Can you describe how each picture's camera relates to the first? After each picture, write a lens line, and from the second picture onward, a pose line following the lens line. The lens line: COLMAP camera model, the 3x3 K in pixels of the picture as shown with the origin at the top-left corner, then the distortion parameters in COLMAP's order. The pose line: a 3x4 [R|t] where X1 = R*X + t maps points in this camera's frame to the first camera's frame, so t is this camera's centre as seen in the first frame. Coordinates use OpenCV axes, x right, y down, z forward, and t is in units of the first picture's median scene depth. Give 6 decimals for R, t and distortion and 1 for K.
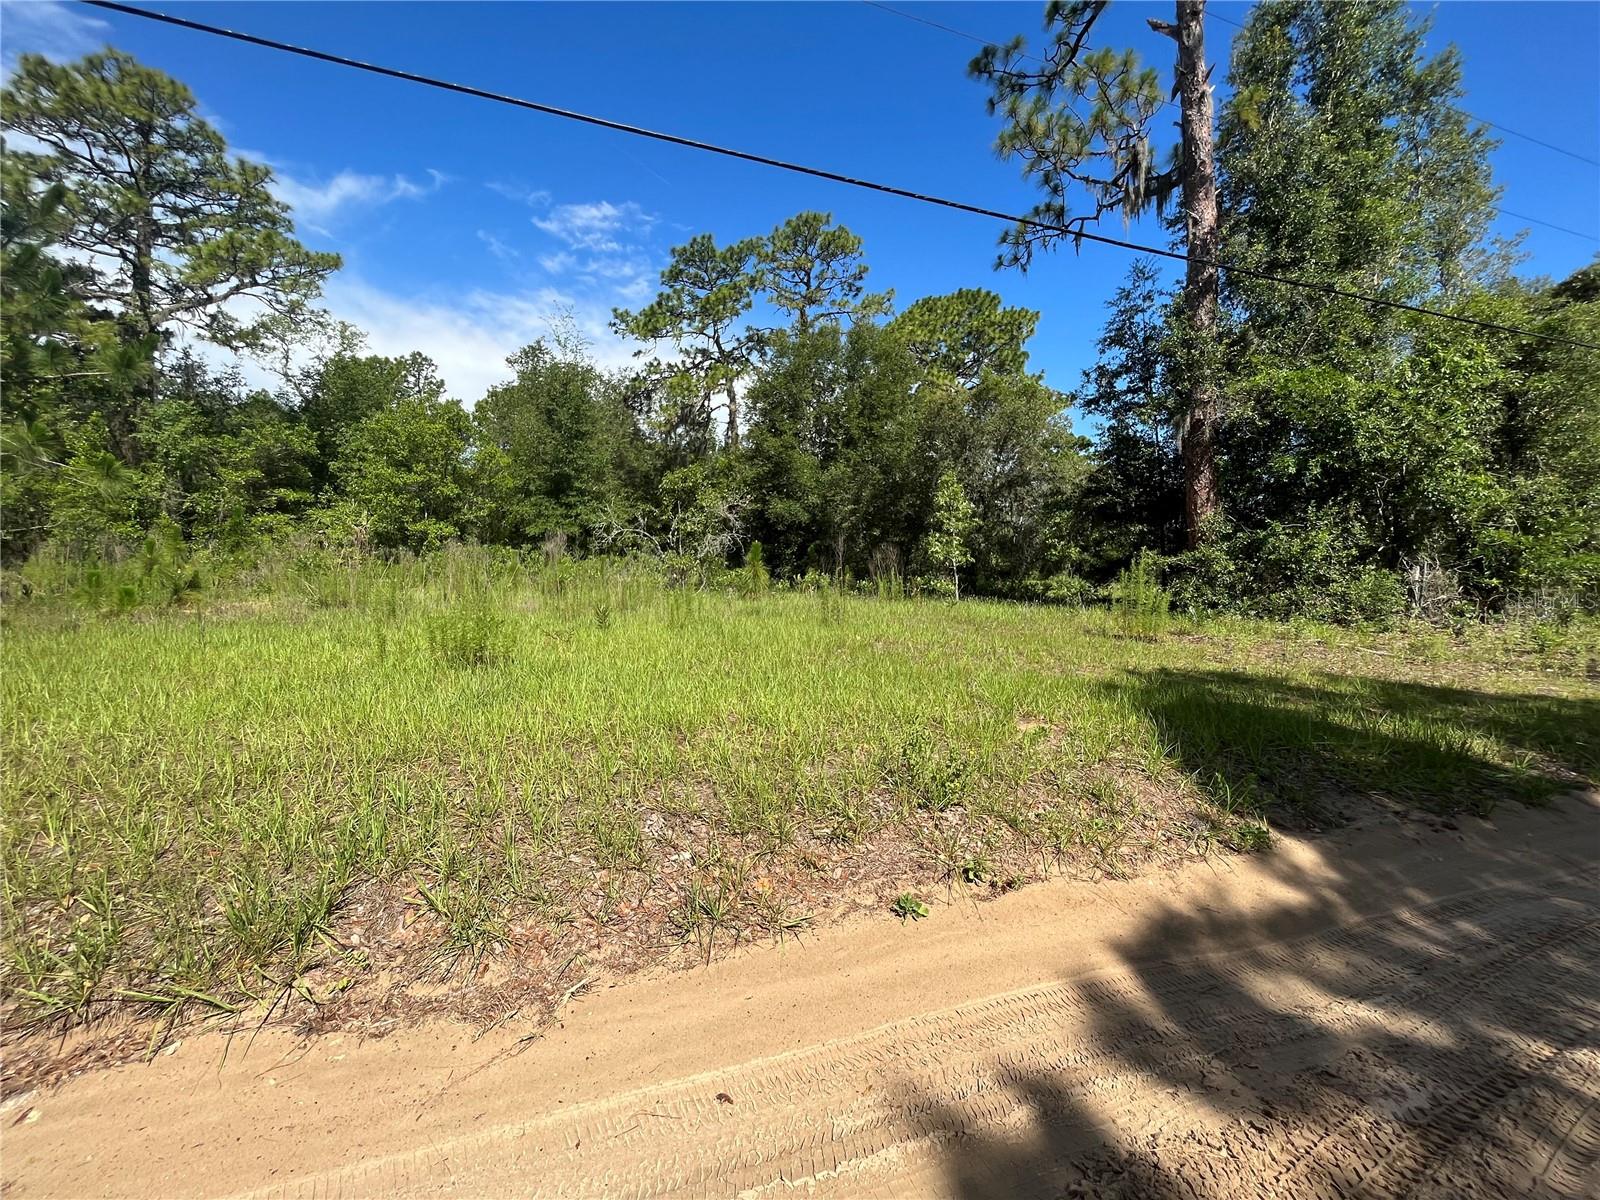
lens RADIAL K [[645.4, 0, 797.1], [0, 645.4, 598.4], [0, 0, 1]] dist [-0.002619, 0.000062]
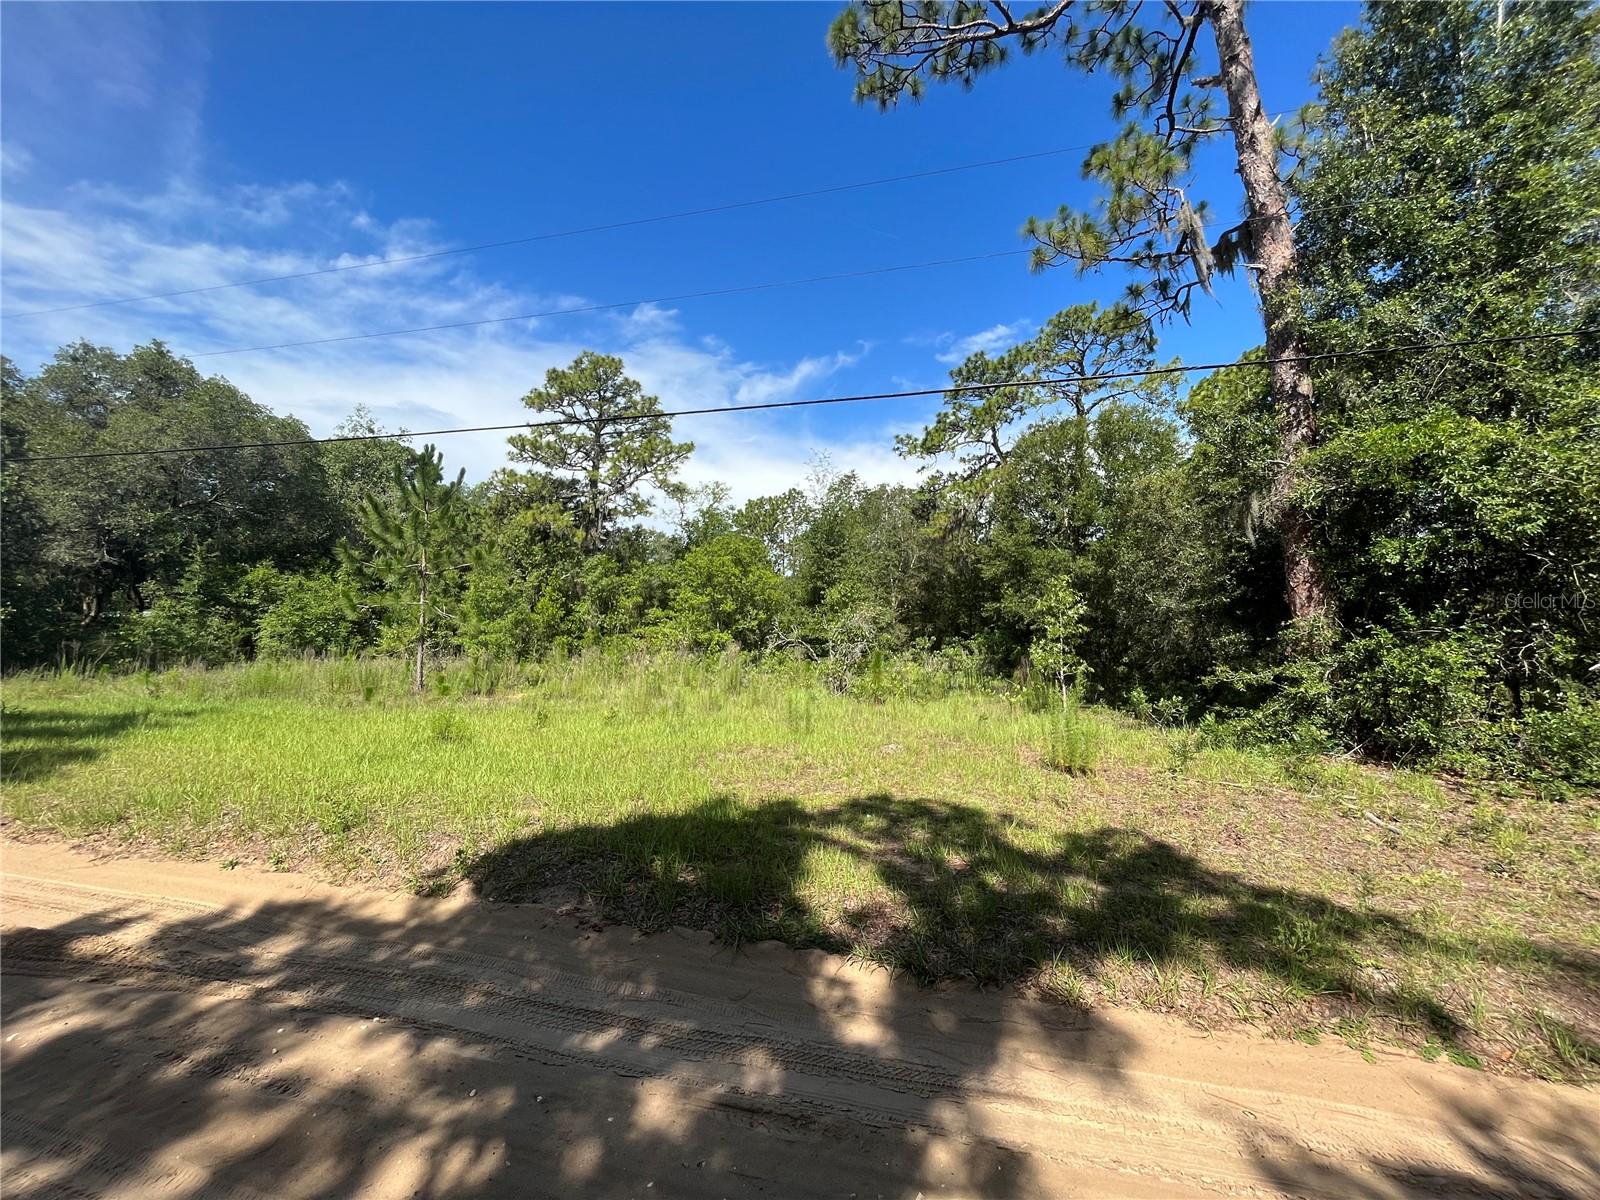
lens RADIAL K [[645.0, 0, 797.2], [0, 645.0, 599.6], [0, 0, 1]] dist [-0.003436, 0.000580]
pose [[0.830017, -0.047953, -0.555673, 0.452438], [-0.030351, 0.990937, -0.130852, -0.026831], [0.556912, 0.125474, 0.821039, 0.024747]]
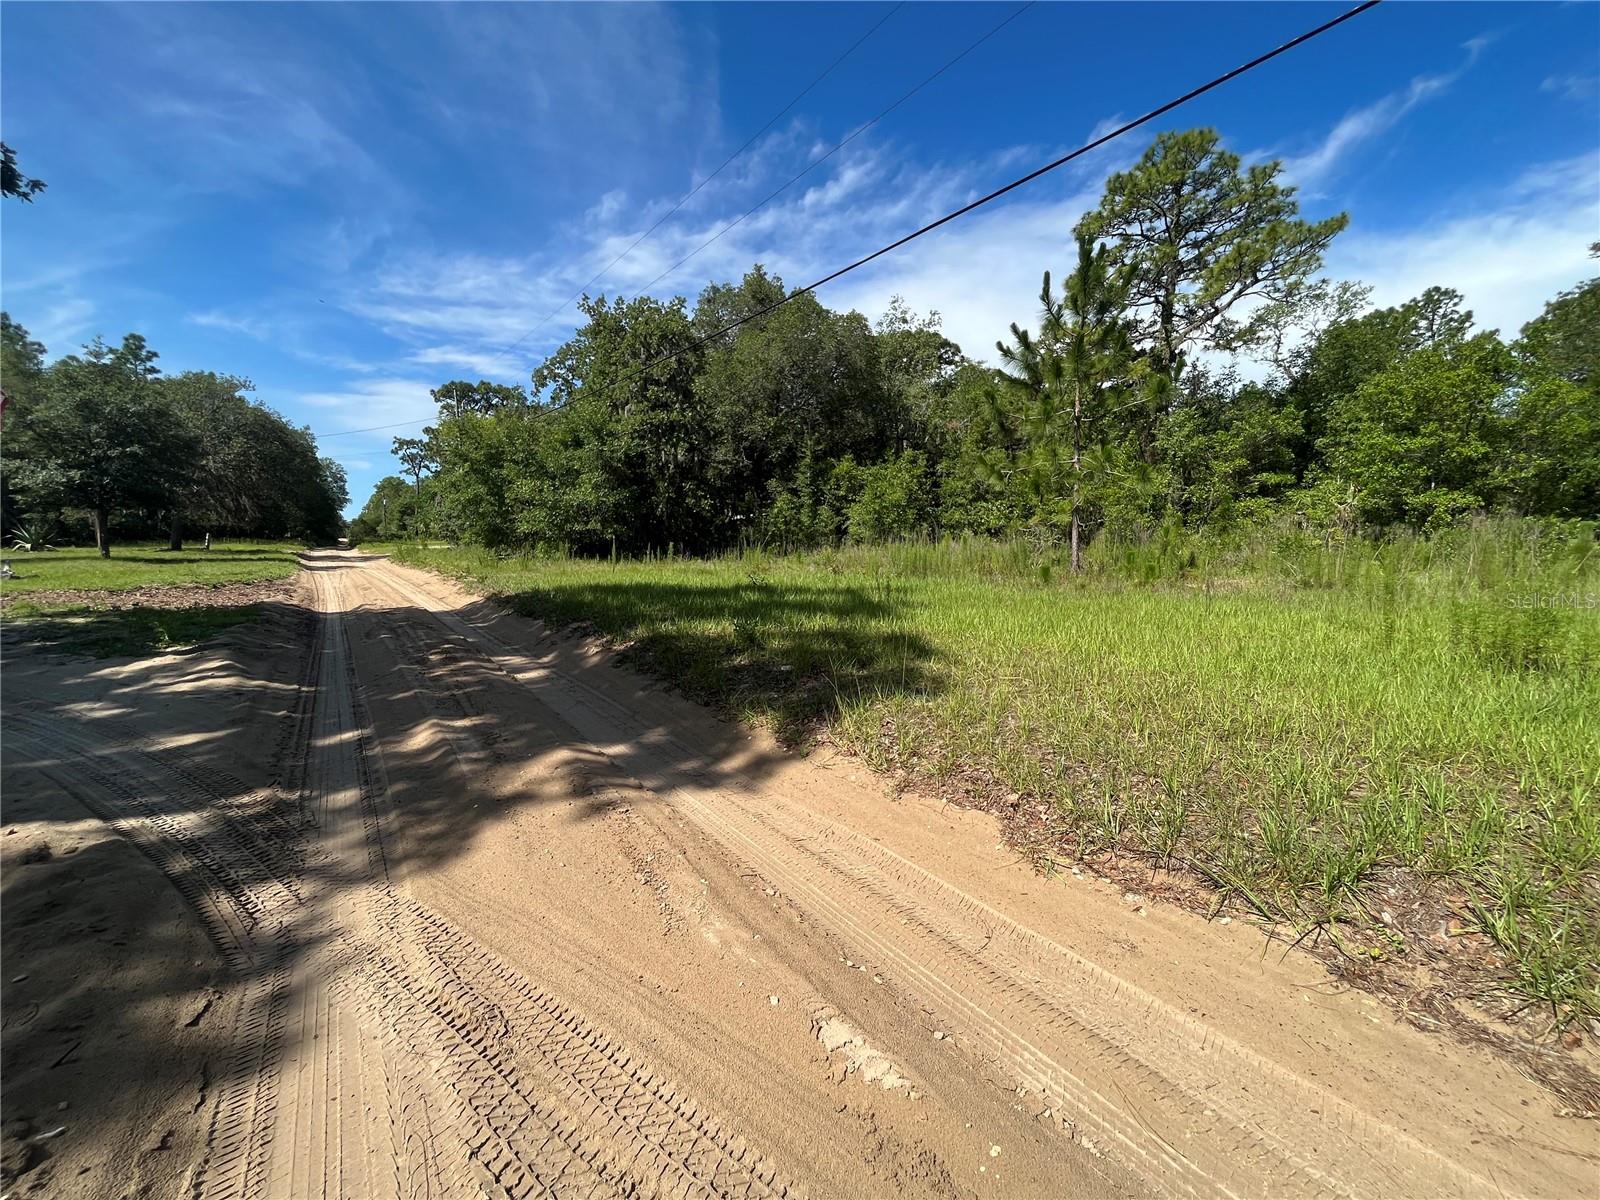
lens RADIAL K [[645.4, 0, 797.1], [0, 645.4, 598.4], [0, 0, 1]] dist [-0.002619, 0.000062]
pose [[0.279755, 0.066962, -0.957733, -0.004648], [-0.041361, 0.997479, 0.057659, 0.003705], [0.959180, 0.023482, 0.281820, -0.019705]]
